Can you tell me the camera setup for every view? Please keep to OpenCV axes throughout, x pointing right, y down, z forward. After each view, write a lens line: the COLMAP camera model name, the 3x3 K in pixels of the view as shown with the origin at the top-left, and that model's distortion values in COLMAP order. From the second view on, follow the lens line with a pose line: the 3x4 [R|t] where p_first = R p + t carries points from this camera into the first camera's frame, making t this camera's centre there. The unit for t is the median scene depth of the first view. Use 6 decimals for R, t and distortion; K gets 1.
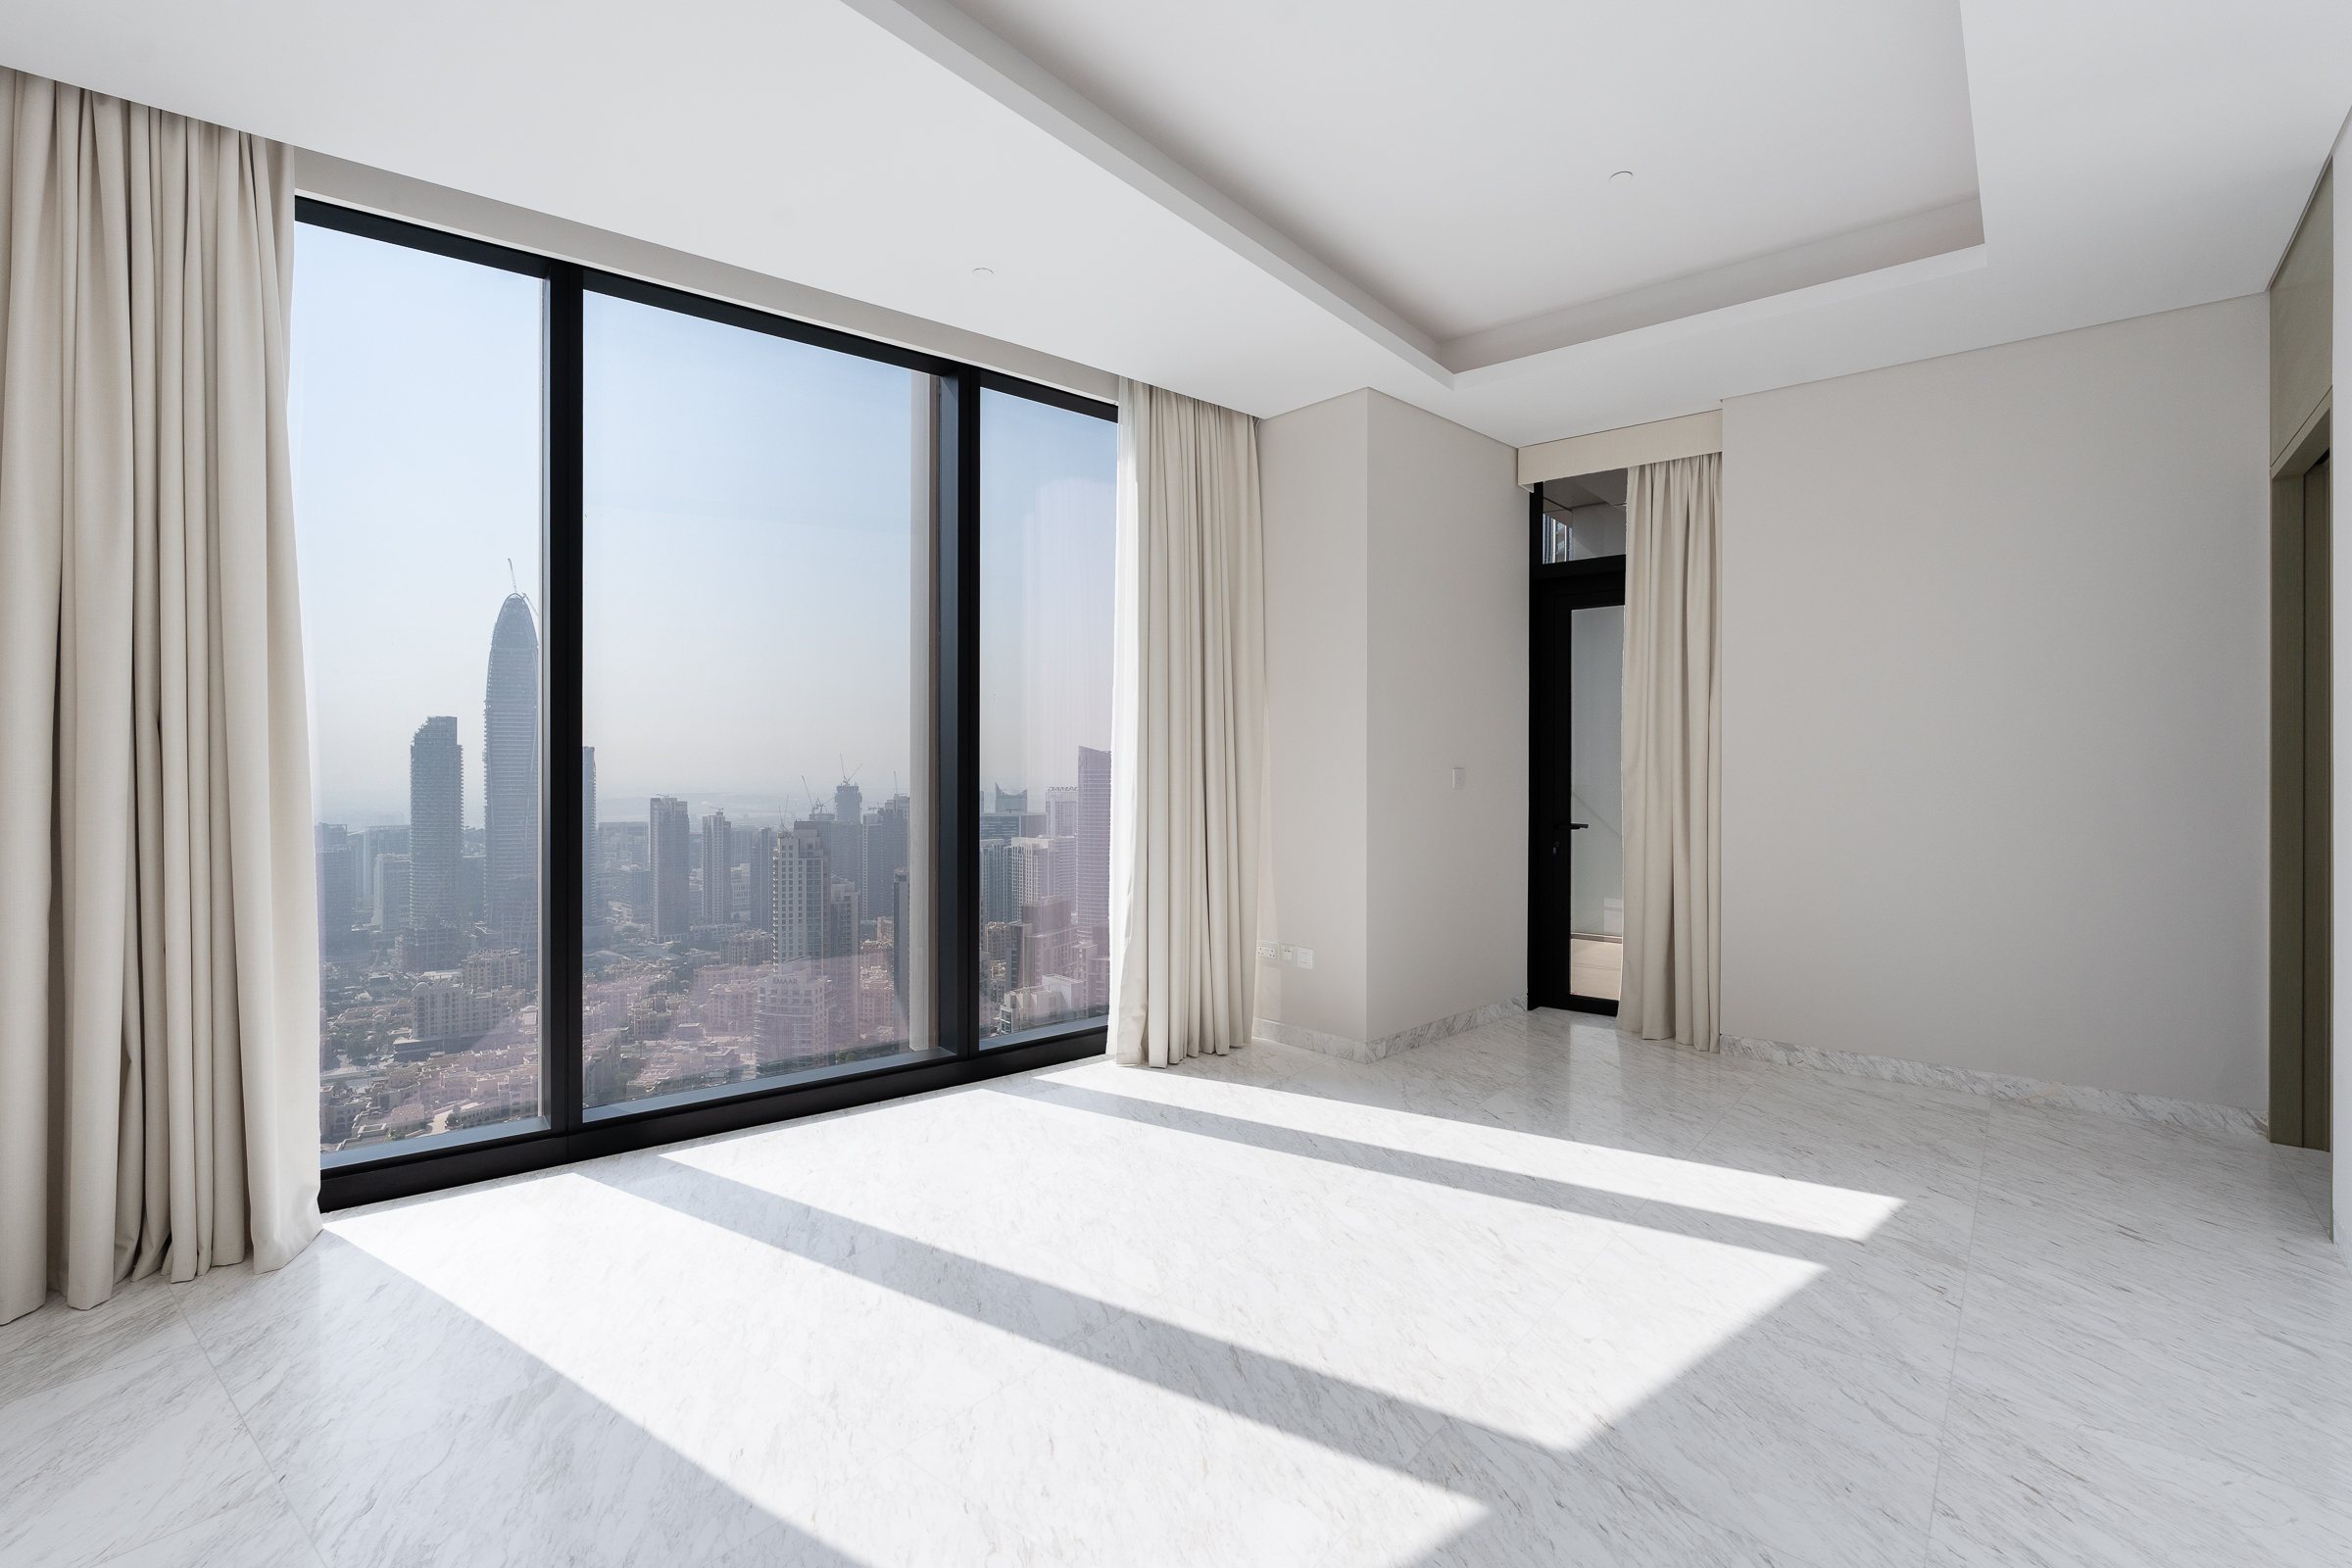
lens RADIAL K [[1065.1, 0, 1191.4], [0, 1065.1, 775.7], [0, 0, 1]] dist [-0.000796, -0.000265]
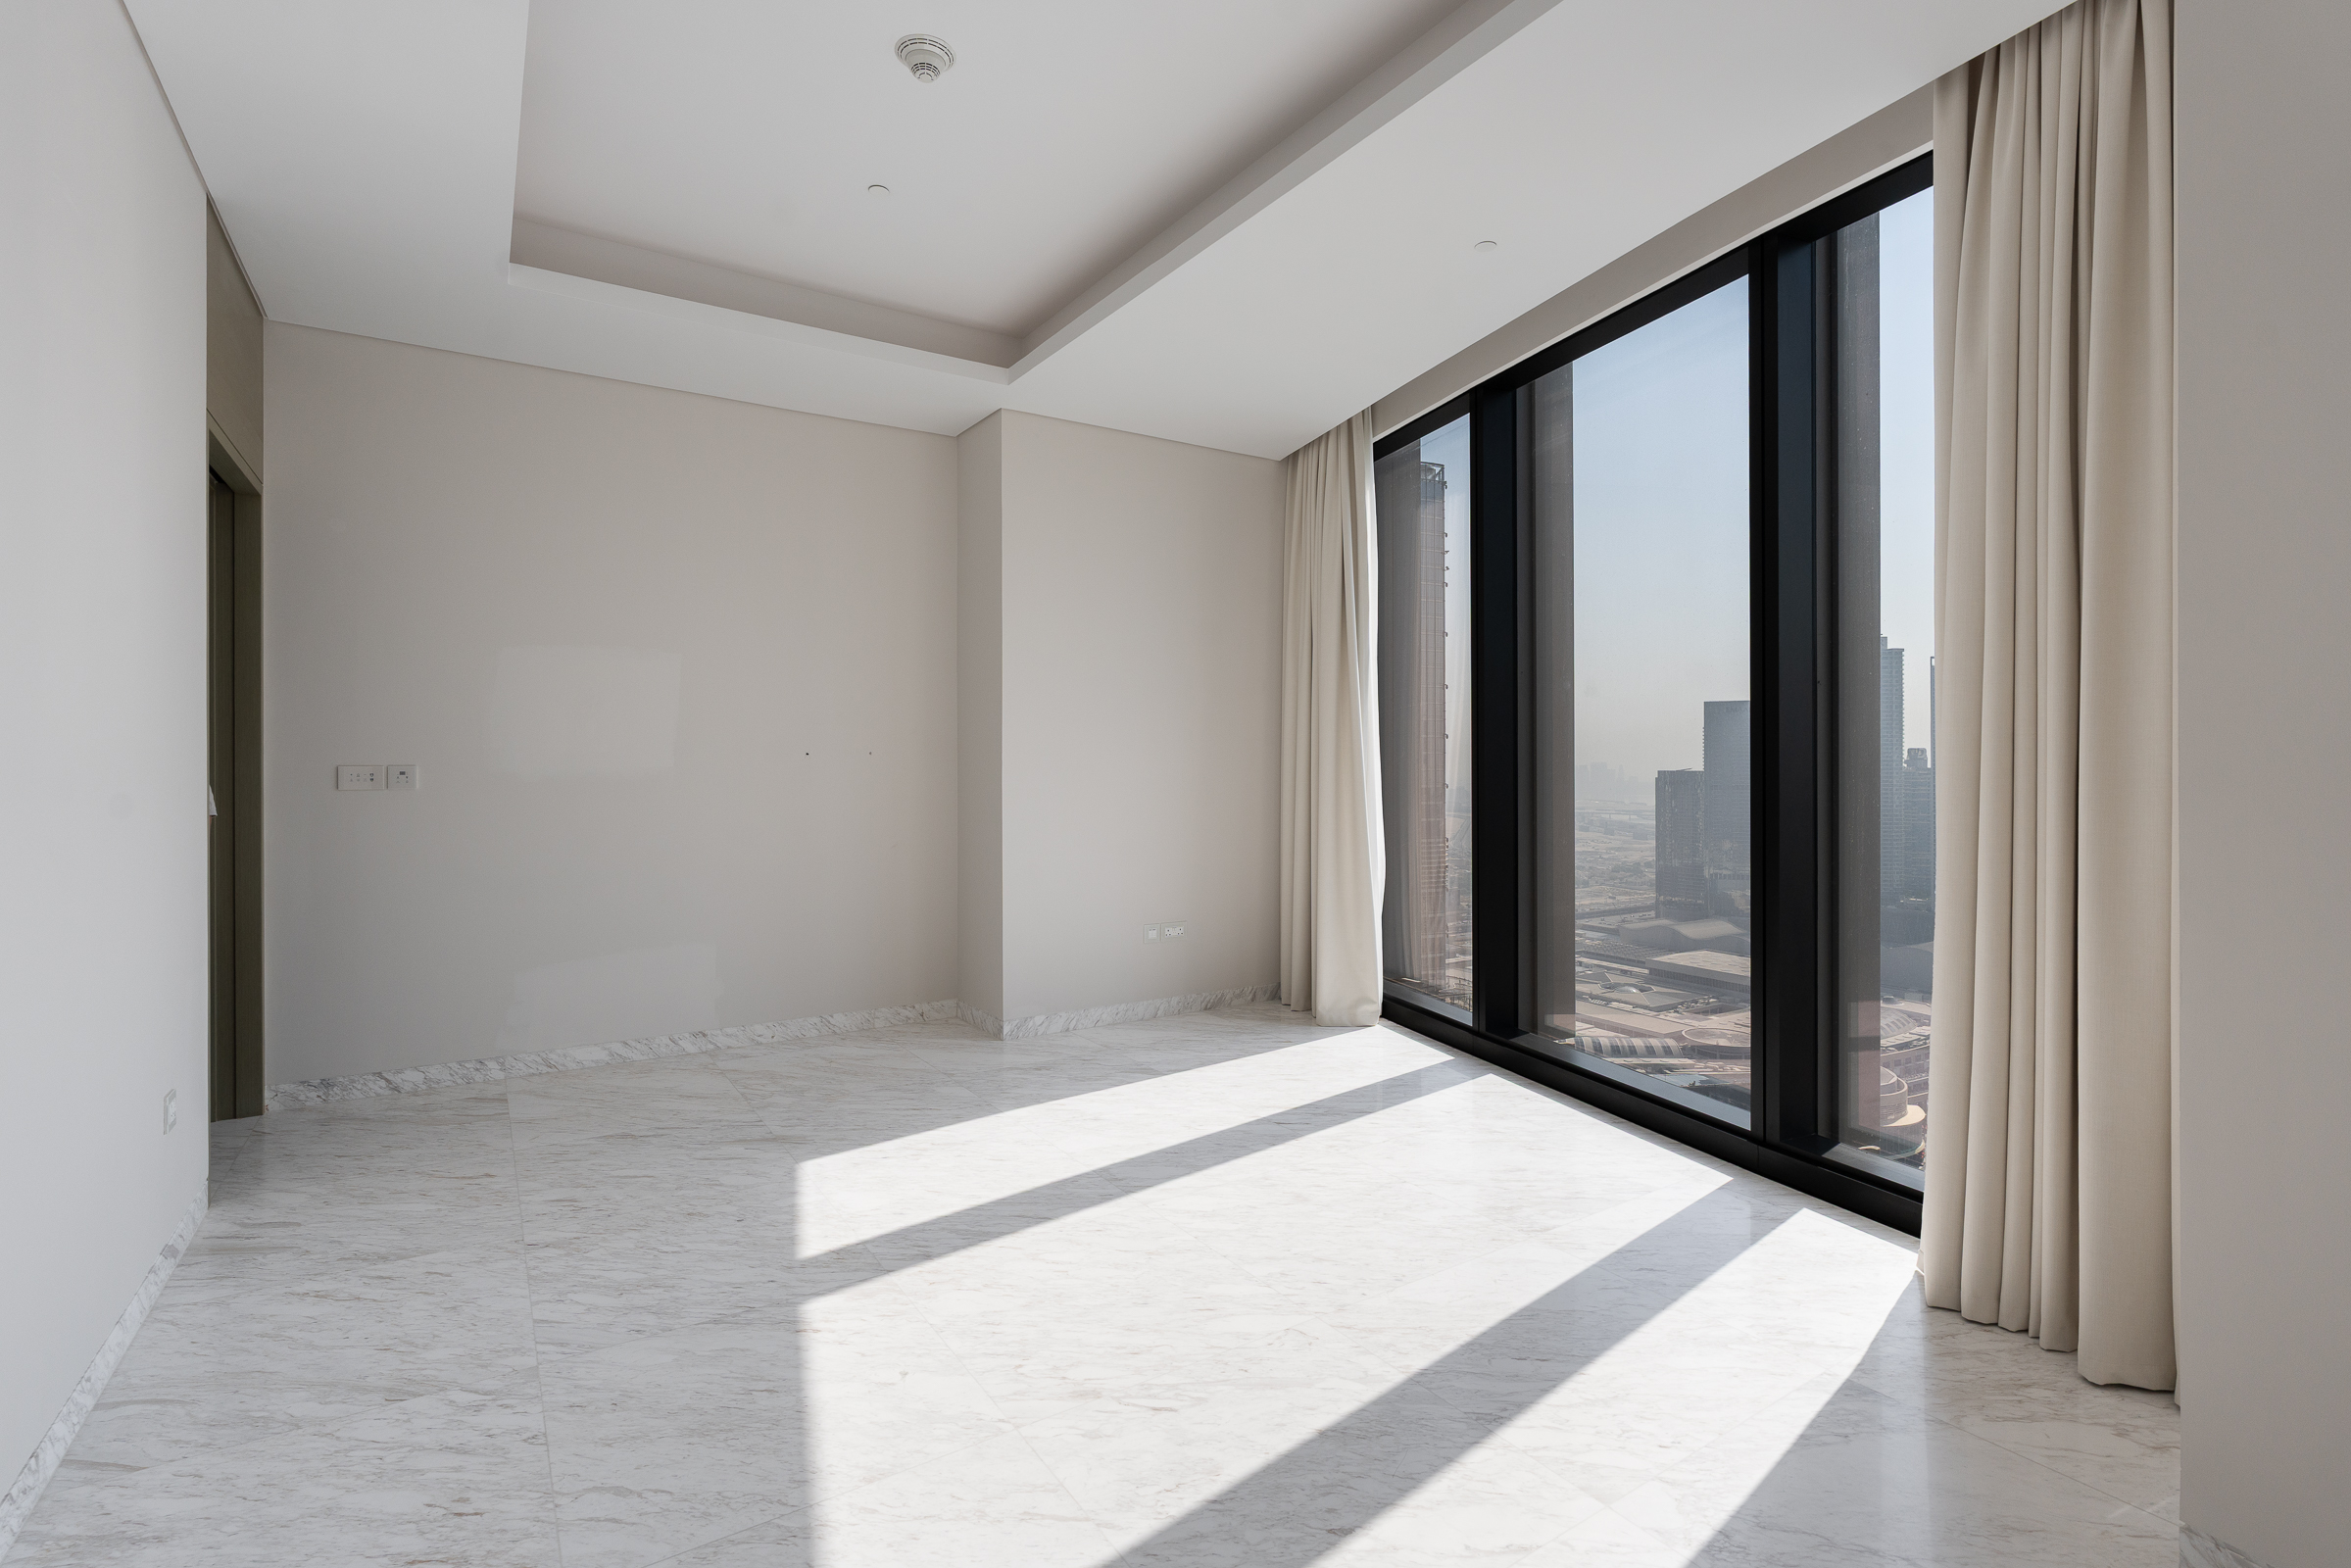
lens RADIAL K [[1064.6, 0, 1155.4], [0, 1064.6, 774.5], [0, 0, 1]] dist [-0.000796, -0.000265]
pose [[-0.320798, 0.009953, -0.947095, 1.005489], [-0.003389, 0.999926, 0.011656, -0.009897], [0.947142, 0.006949, -0.320741, 1.277740]]
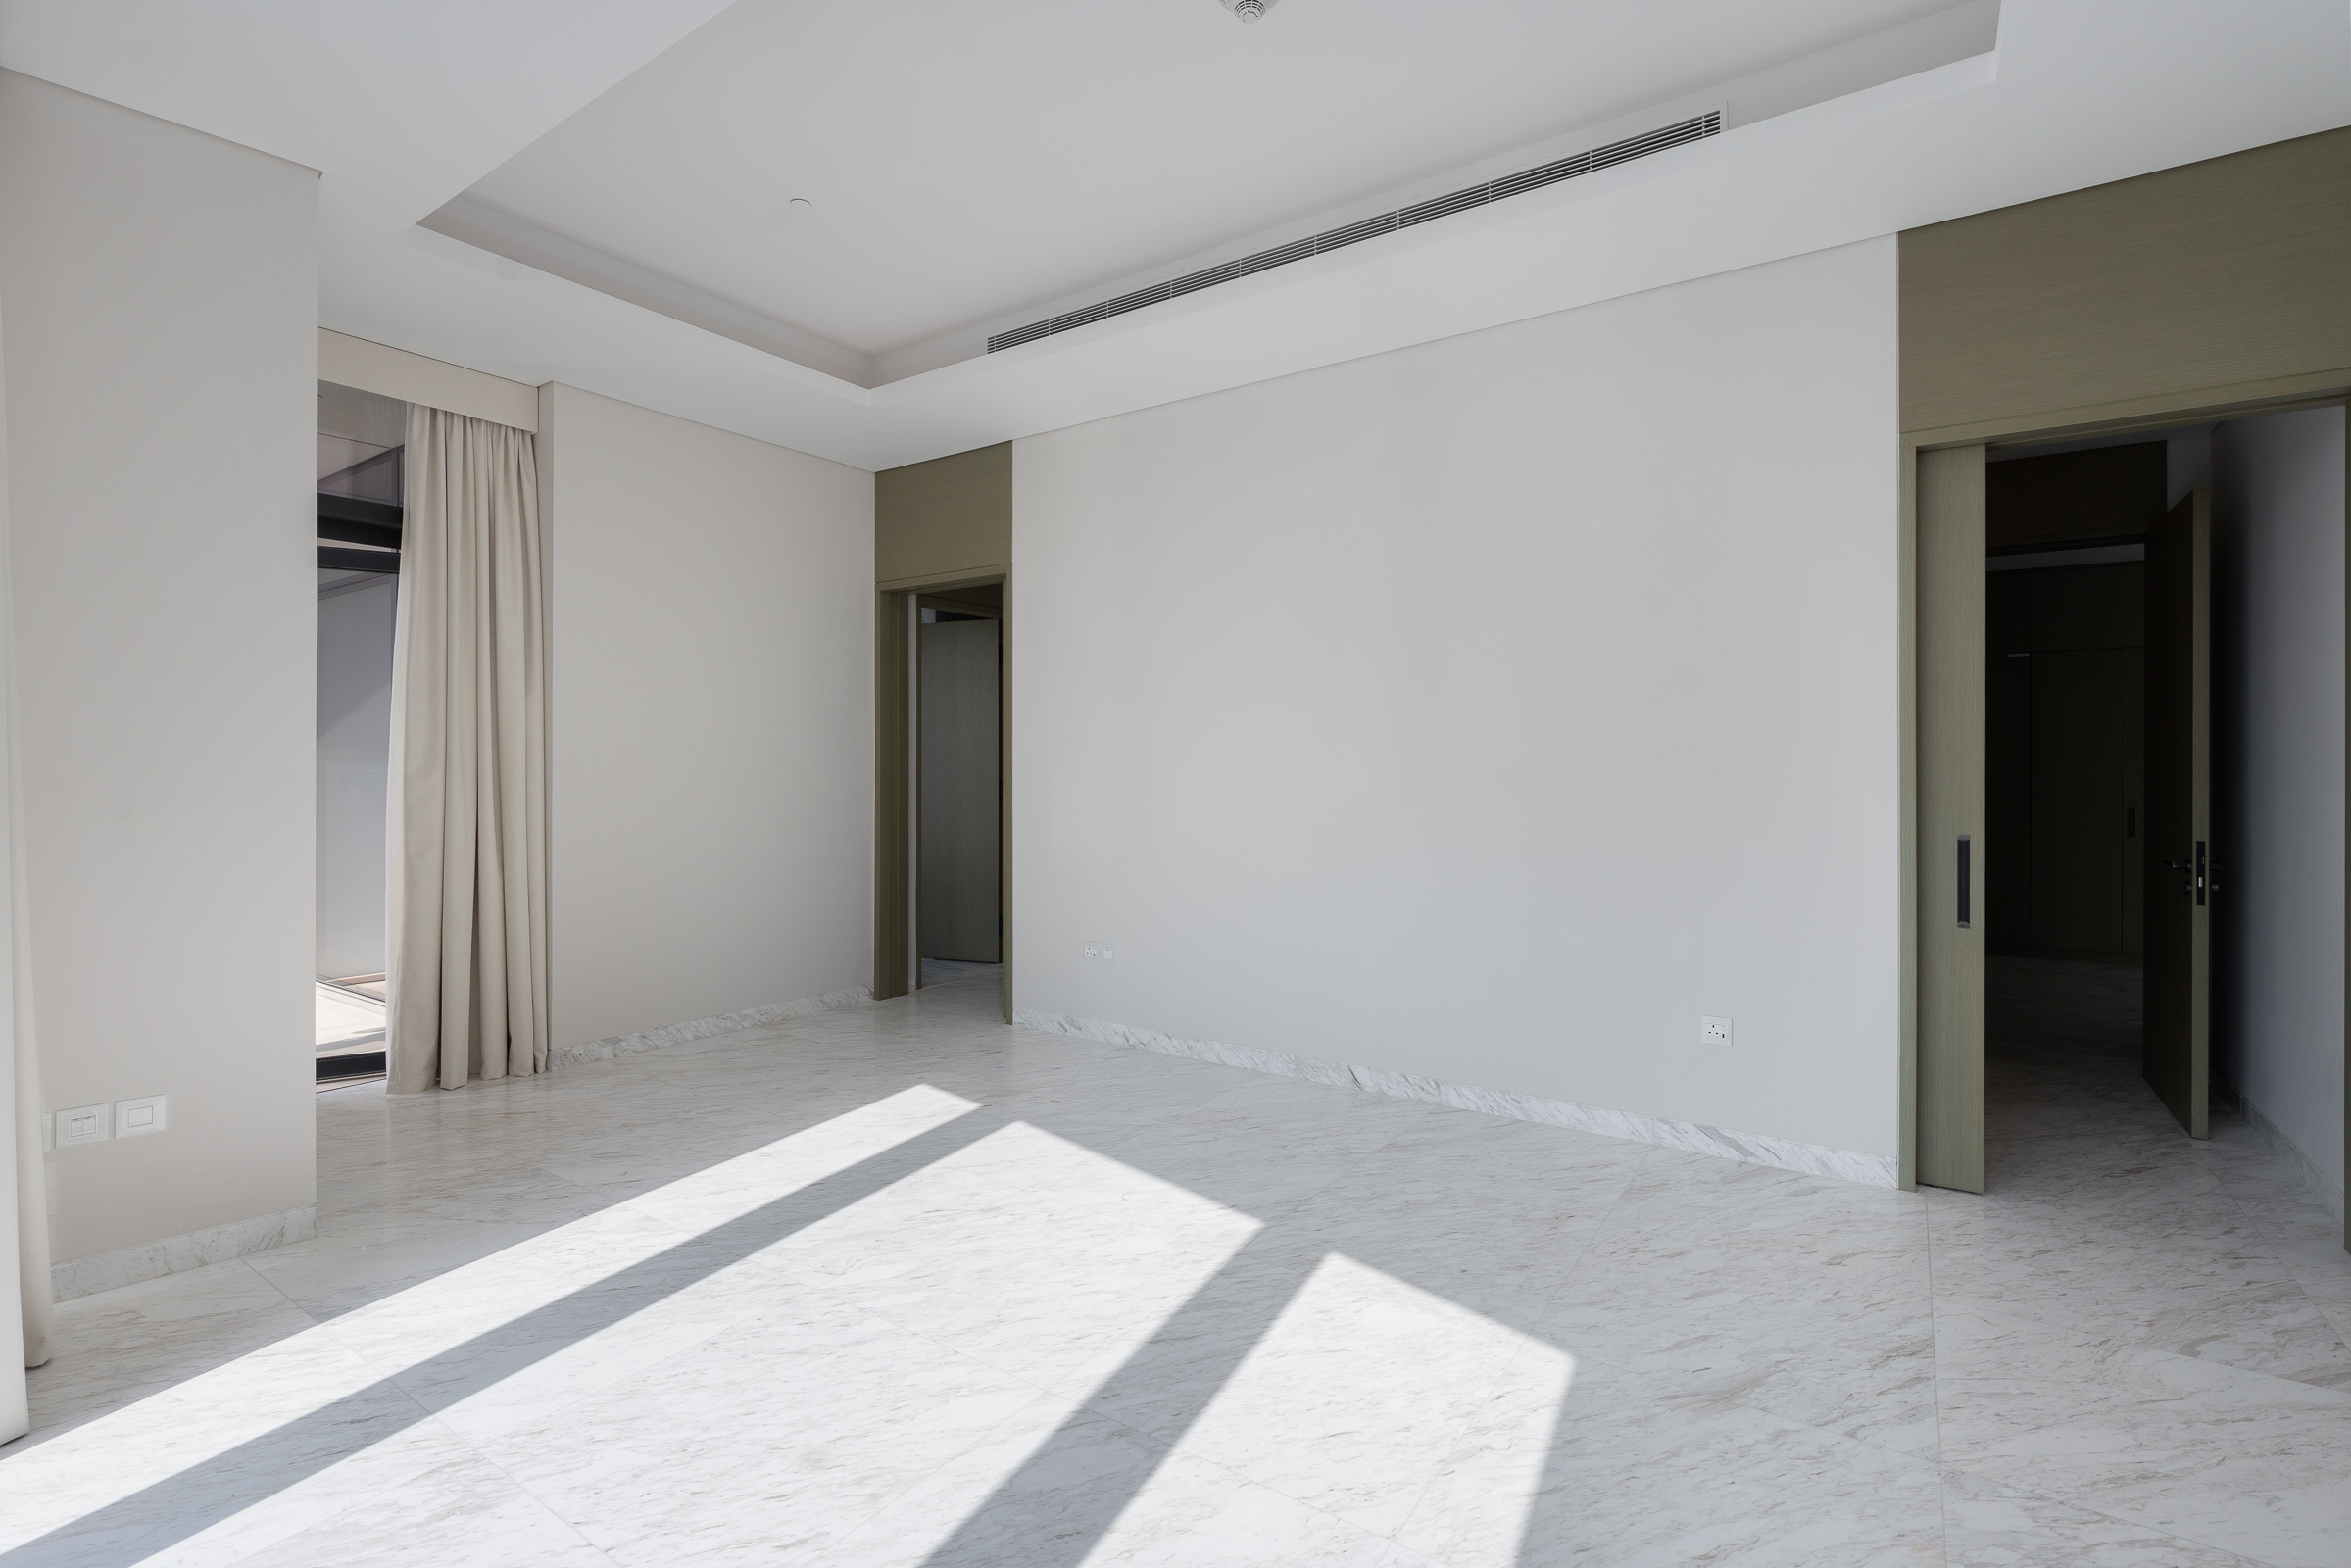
lens RADIAL K [[1064.6, 0, 1150.9], [0, 1064.6, 779.8], [0, 0, 1]] dist [-0.000796, -0.000265]
pose [[-0.060456, -0.010526, 0.998115, -0.809356], [0.006592, 0.999918, 0.010944, -0.008210], [-0.998149, 0.007242, -0.060382, 0.883769]]
